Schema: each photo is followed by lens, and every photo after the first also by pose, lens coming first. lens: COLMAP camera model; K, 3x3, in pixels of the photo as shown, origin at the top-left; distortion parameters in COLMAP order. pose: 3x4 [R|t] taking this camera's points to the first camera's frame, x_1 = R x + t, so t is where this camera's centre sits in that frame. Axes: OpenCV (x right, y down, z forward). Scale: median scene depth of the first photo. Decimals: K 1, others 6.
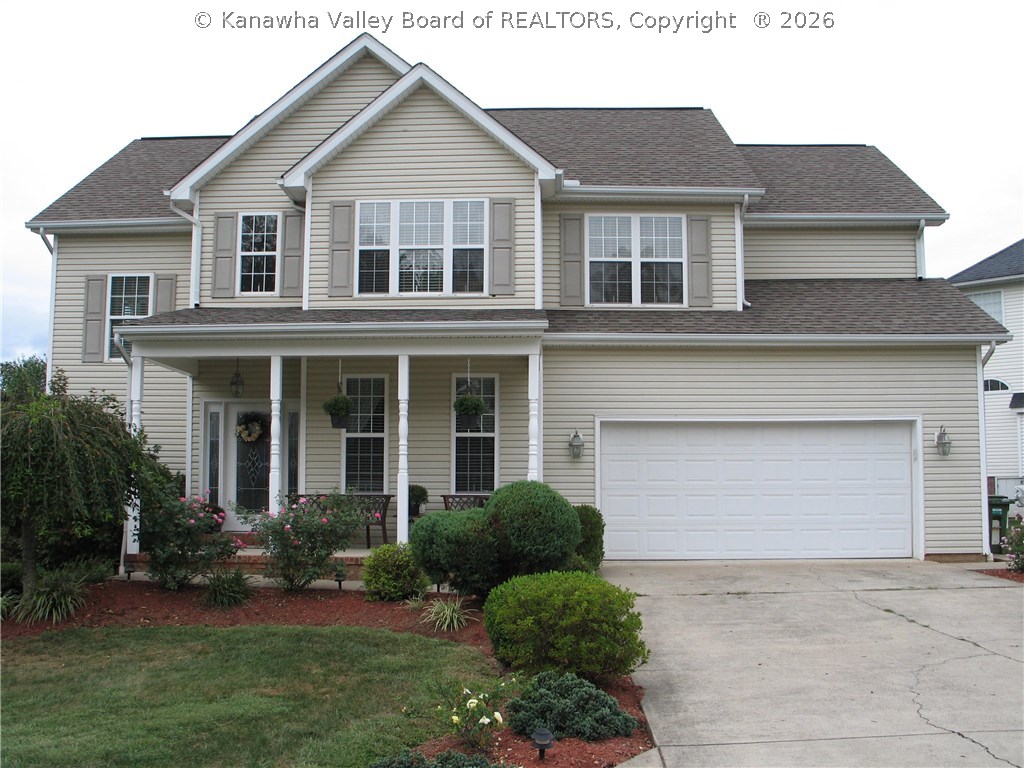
lens RADIAL K [[1063.9, 0, 512.0], [0, 1063.9, 384.0], [0, 0, 1]] dist [-0.021582, -0.009914]
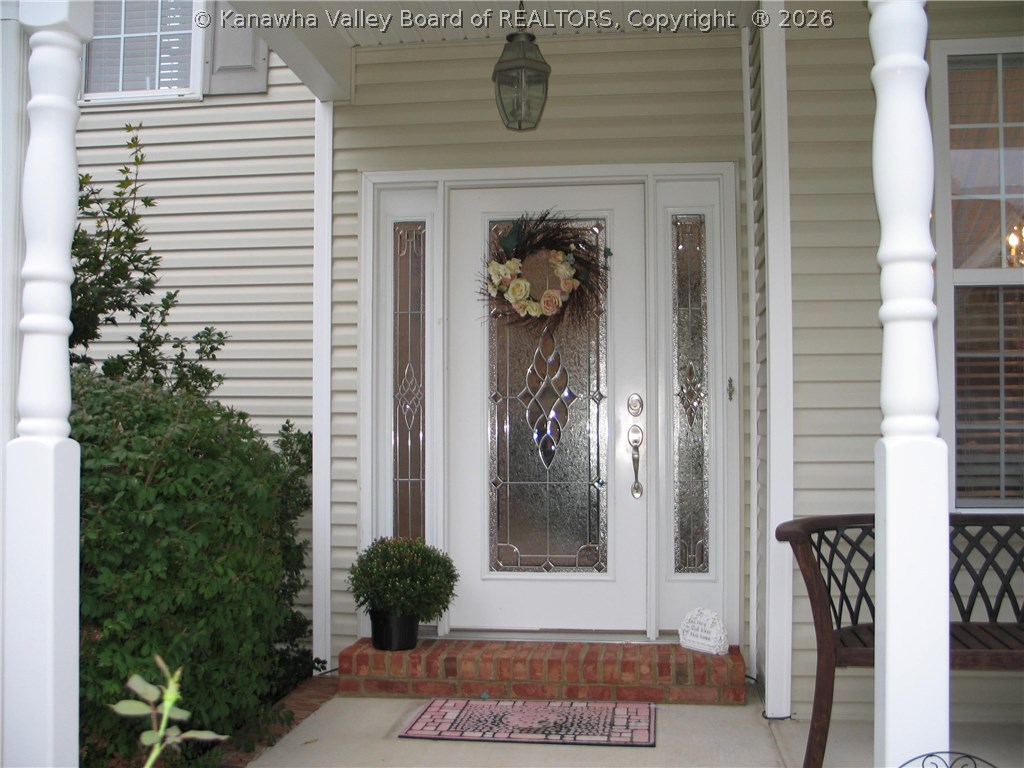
lens RADIAL K [[1063.9, 0, 512.0], [0, 1063.9, 384.0], [0, 0, 1]] dist [-0.021582, -0.009914]
pose [[0.994776, 0.000926, -0.102076, -0.223616], [0.003948, 0.998862, 0.047540, 0.057886], [0.102004, -0.047695, 0.993640, 0.716040]]
